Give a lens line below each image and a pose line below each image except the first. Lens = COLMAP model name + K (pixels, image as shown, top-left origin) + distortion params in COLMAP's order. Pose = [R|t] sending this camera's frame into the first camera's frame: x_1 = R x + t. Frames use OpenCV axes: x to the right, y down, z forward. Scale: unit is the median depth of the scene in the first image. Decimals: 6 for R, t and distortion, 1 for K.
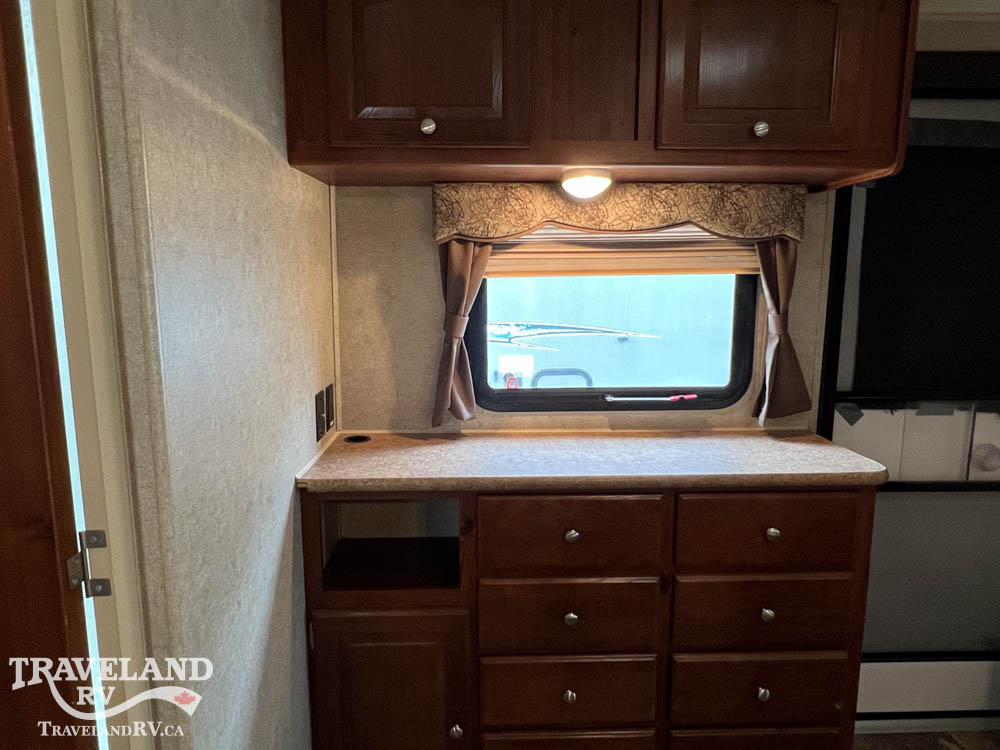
lens RADIAL K [[632.2, 0, 508.7], [0, 632.2, 370.5], [0, 0, 1]] dist [-0.001738, -0.000137]
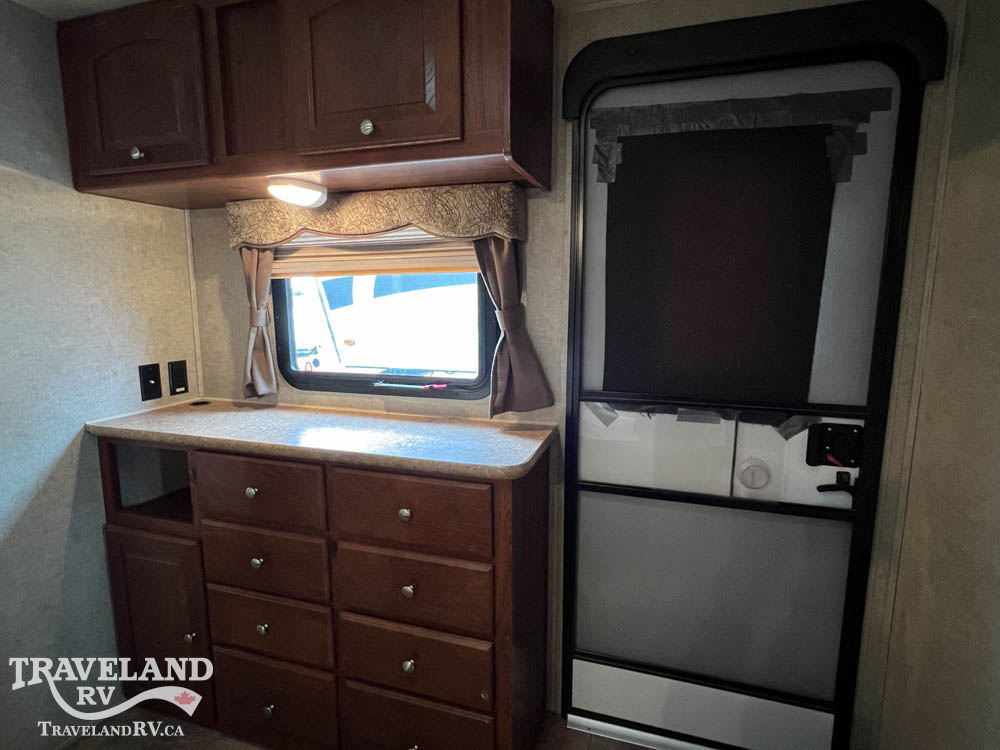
lens RADIAL K [[514.3, 0, 505.4], [0, 514.3, 374.6], [0, 0, 1]] dist [-0.003413, 0.000883]
pose [[0.945351, 0.050116, -0.322181, 0.741382], [-0.050113, 0.998709, 0.008308, 0.009058], [0.322181, 0.008291, 0.946642, 0.213493]]
